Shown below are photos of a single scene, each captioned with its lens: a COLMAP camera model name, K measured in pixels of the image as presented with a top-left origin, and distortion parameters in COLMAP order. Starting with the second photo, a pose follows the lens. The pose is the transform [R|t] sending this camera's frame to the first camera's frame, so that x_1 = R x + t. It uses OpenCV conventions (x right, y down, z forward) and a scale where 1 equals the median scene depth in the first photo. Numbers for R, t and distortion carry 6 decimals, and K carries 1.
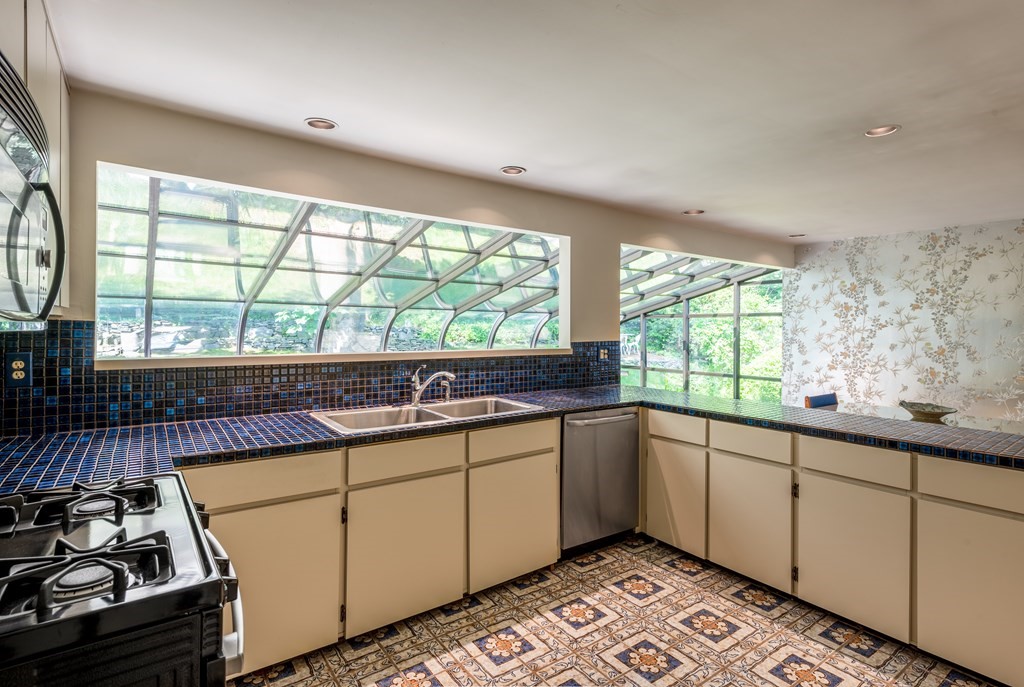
lens RADIAL K [[510.4, 0, 509.9], [0, 510.4, 329.5], [0, 0, 1]] dist [0.022101, -0.000511]
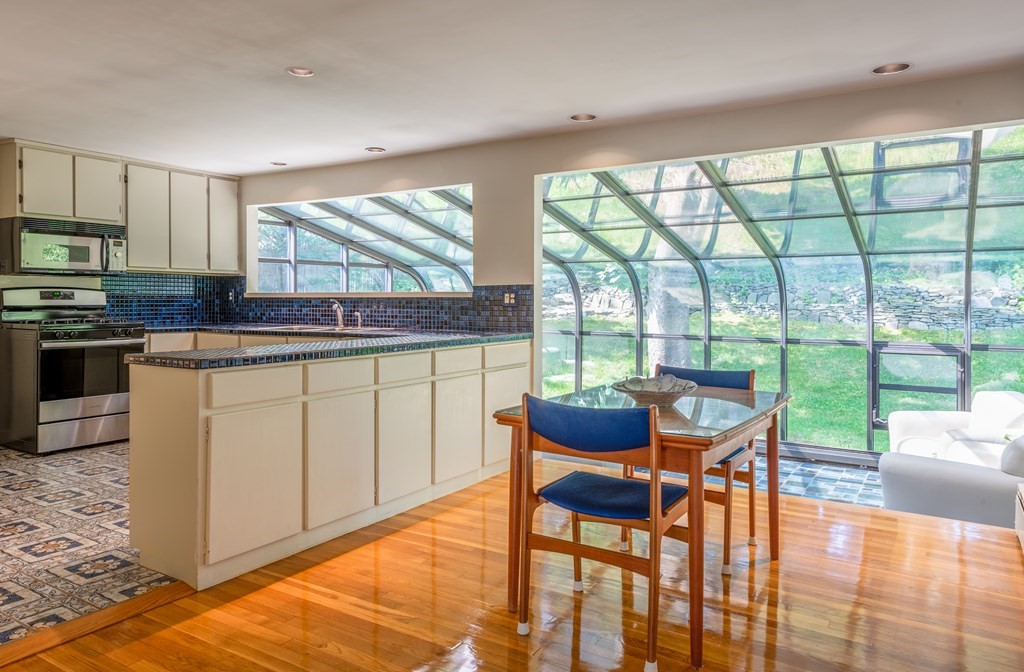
lens RADIAL K [[673.5, 0, 508.1], [0, 673.5, 306.6], [0, 0, 1]] dist [0.041061, -0.006986]
pose [[0.364199, 0.003698, -0.931314, 1.878440], [-0.003009, 0.999992, 0.002795, 0.083698], [0.931316, 0.001784, 0.364208, 0.762840]]
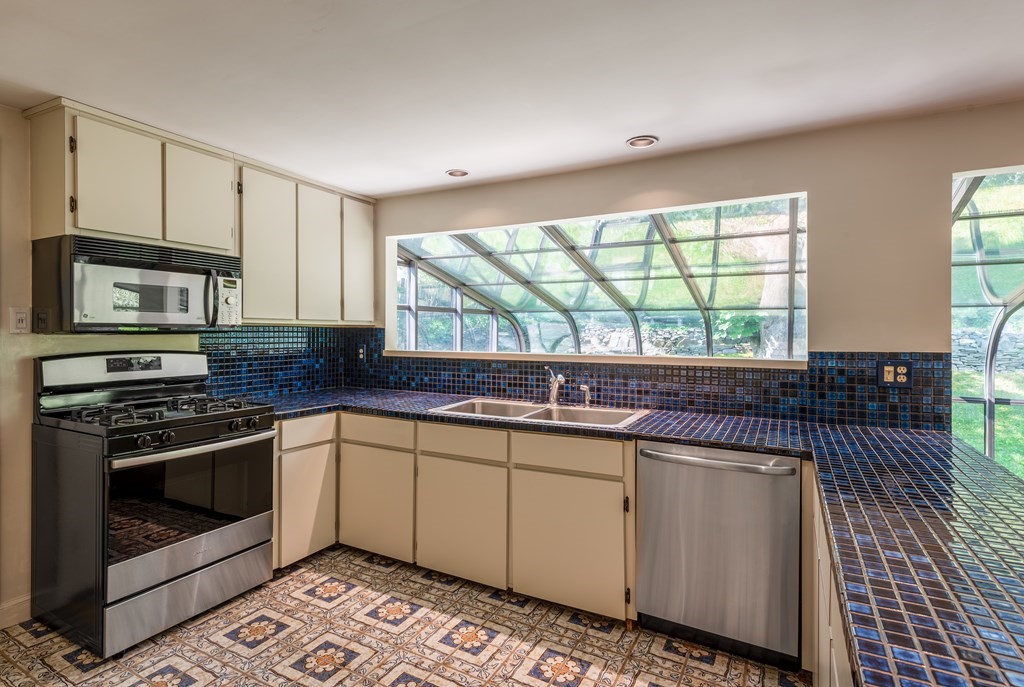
lens RADIAL K [[510.4, 0, 509.3], [0, 510.4, 338.0], [0, 0, 1]] dist [0.022101, -0.000511]
pose [[0.431309, 0.003370, -0.902198, 0.736984], [-0.002918, 0.999993, 0.002340, 0.009606], [0.902200, 0.001623, 0.431316, 0.487250]]
